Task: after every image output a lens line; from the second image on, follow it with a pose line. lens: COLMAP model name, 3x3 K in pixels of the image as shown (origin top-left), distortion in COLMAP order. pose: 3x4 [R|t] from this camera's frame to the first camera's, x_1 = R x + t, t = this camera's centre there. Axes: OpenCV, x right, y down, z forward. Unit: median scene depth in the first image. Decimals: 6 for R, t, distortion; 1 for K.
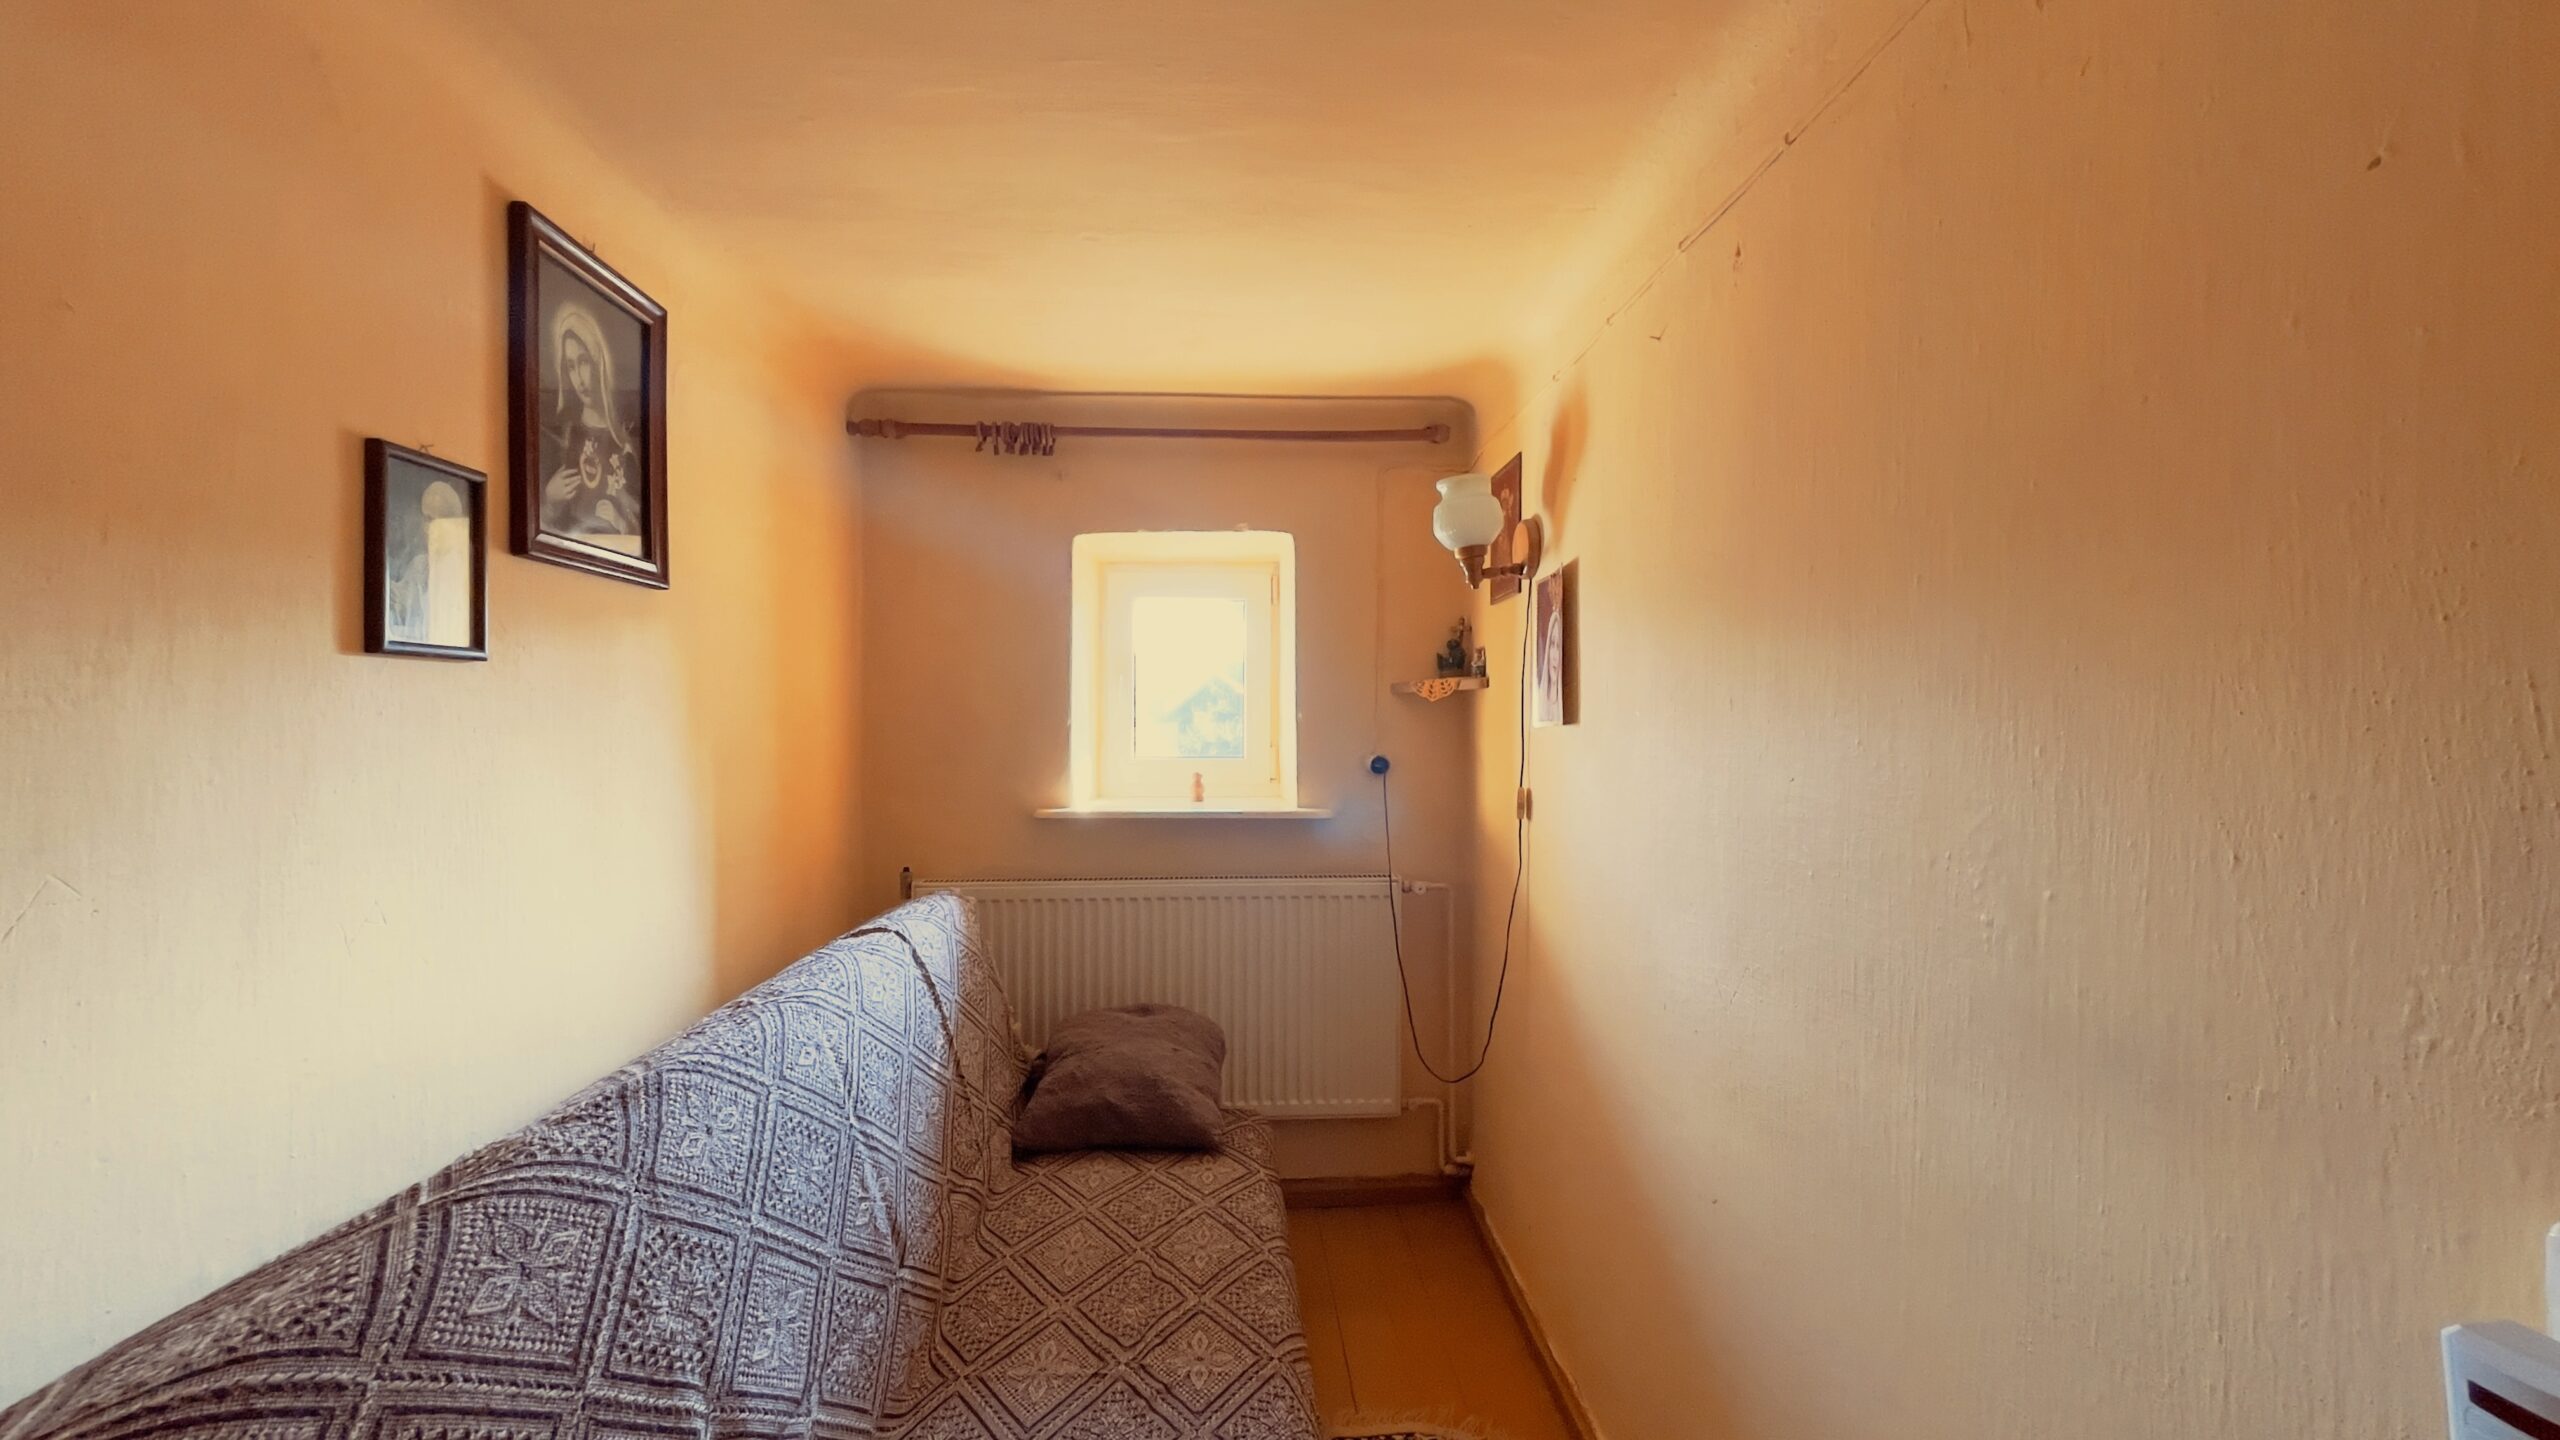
lens RADIAL K [[1023.5, 0, 1267.5], [0, 1023.5, 727.4], [0, 0, 1]] dist [0.001083, 0.000042]
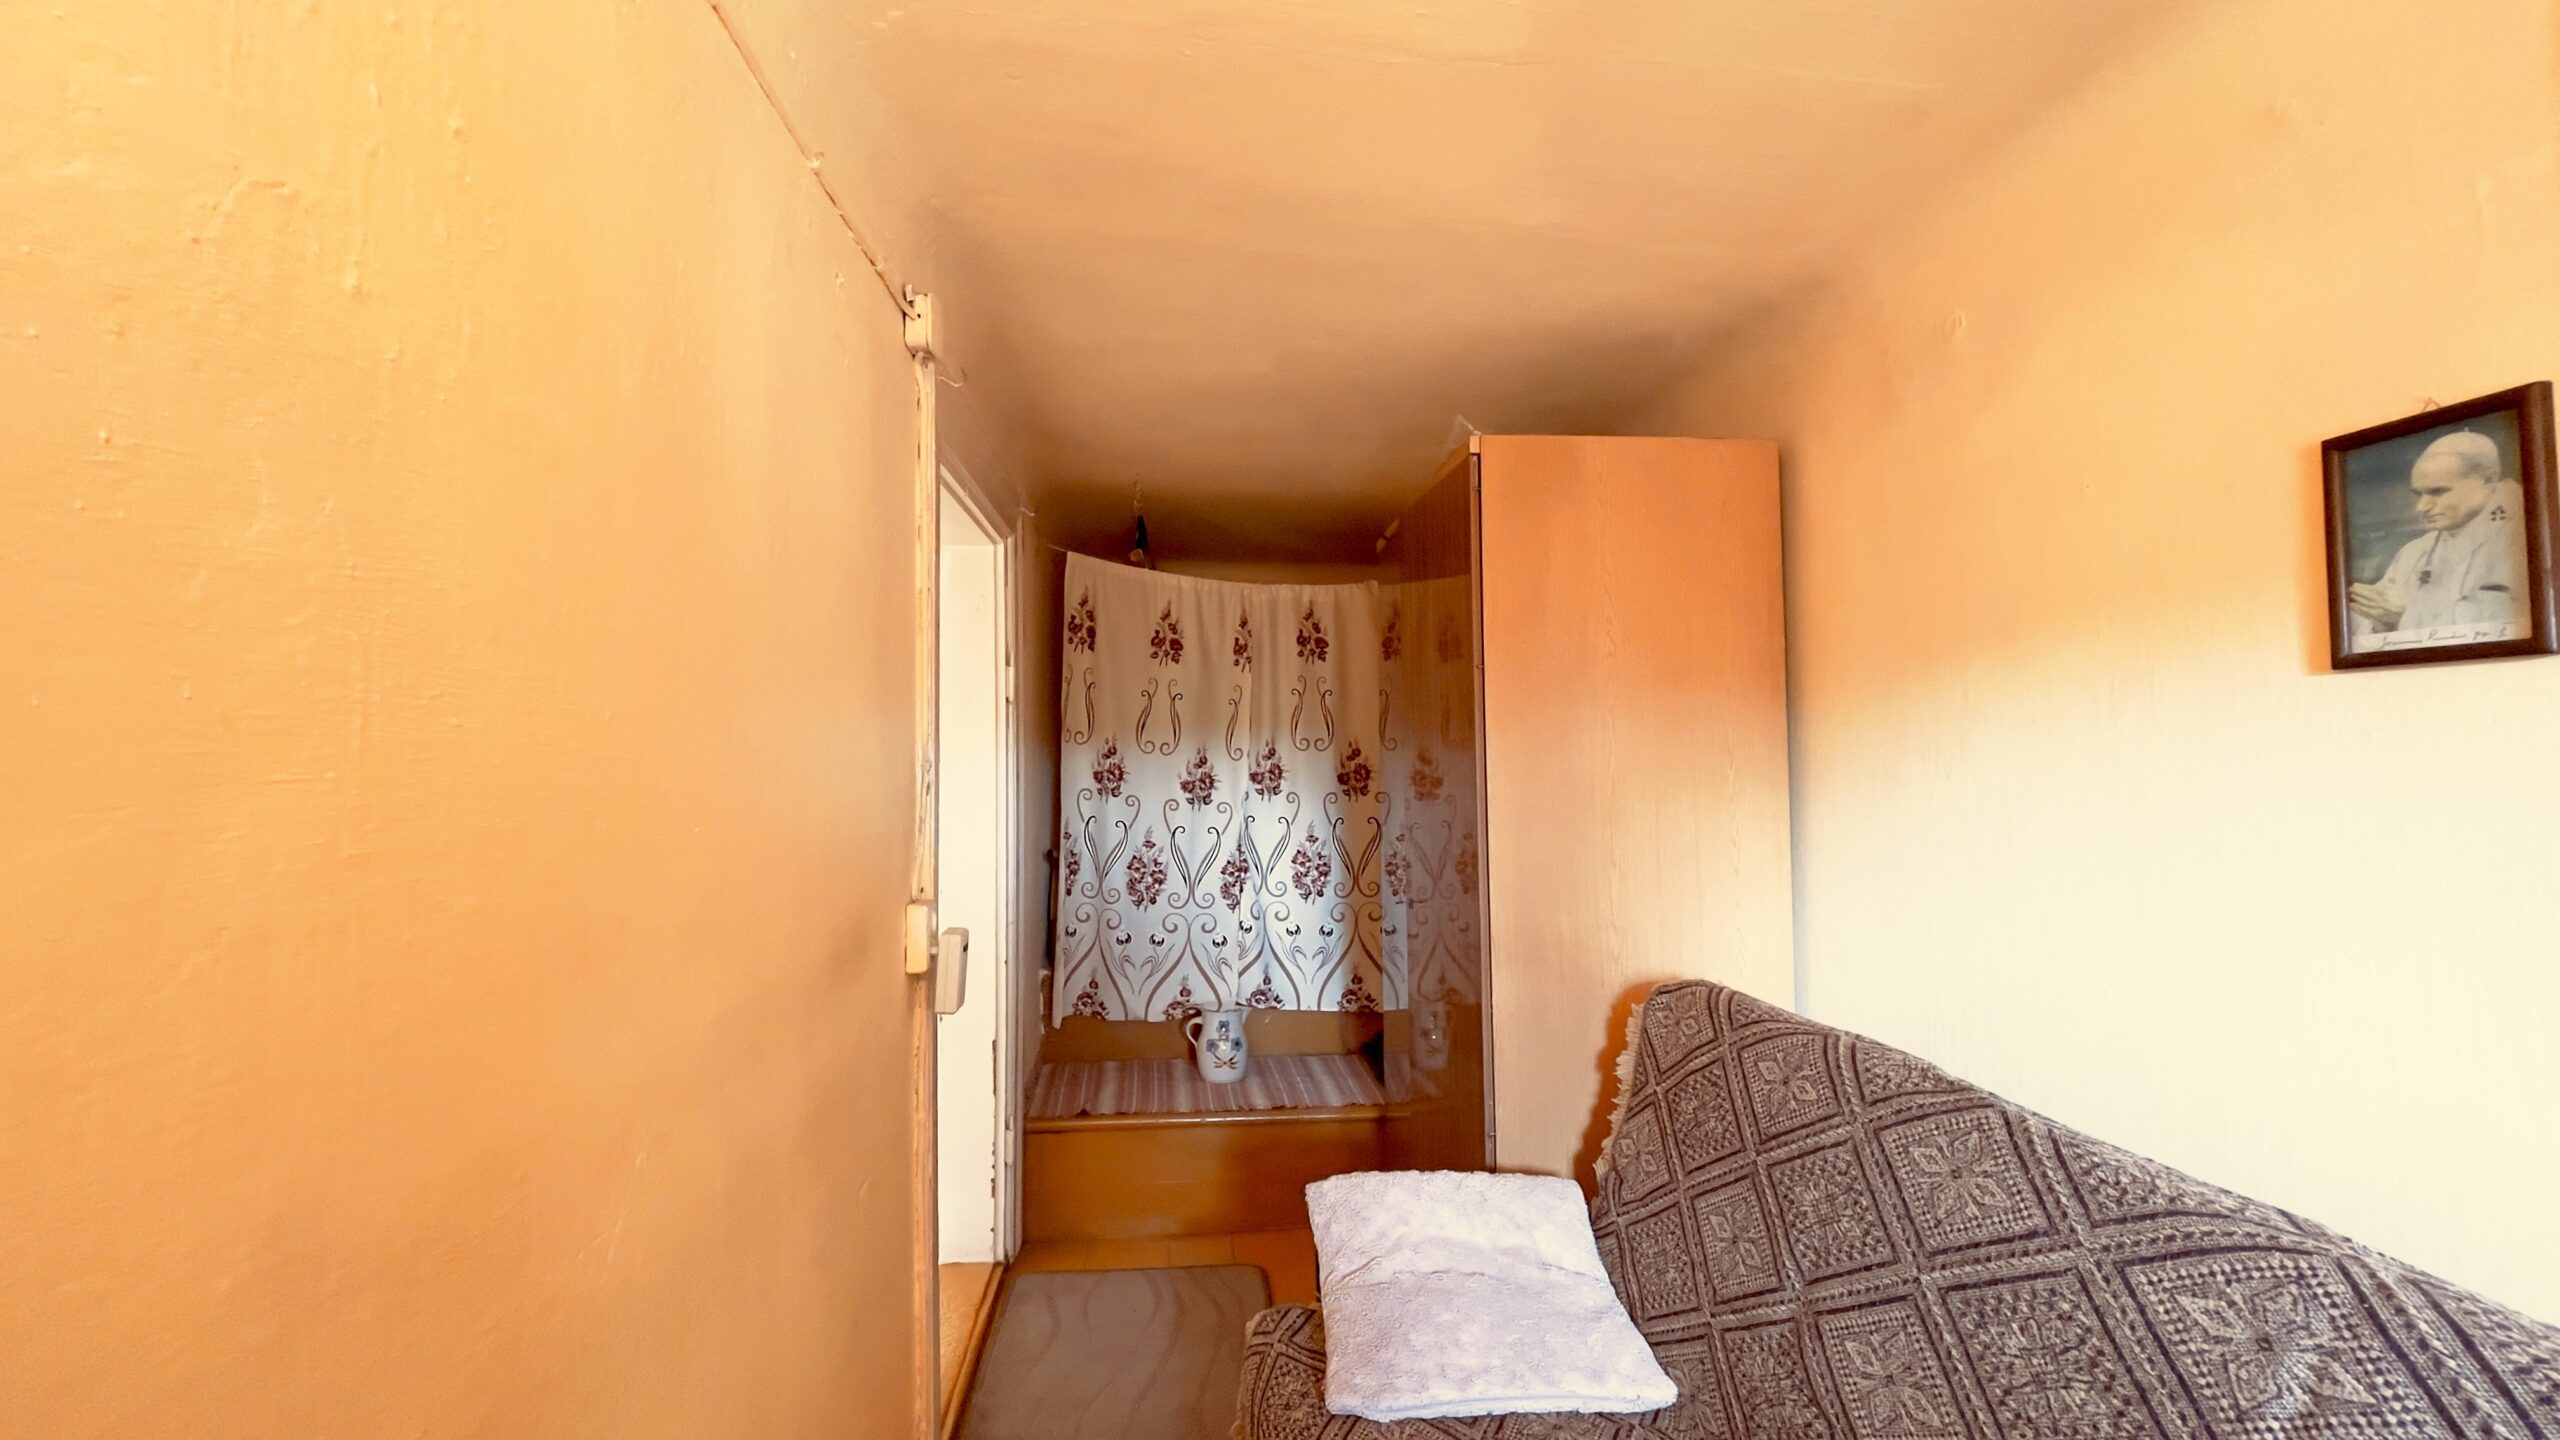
lens RADIAL K [[1023.5, 0, 1267.5], [0, 1023.5, 727.4], [0, 0, 1]] dist [0.001083, 0.000042]
pose [[-0.999606, 0.000511, -0.028078, 0.141569], [0.001550, 0.999314, -0.036991, 0.014204], [0.028039, -0.037020, -0.998921, 2.233118]]
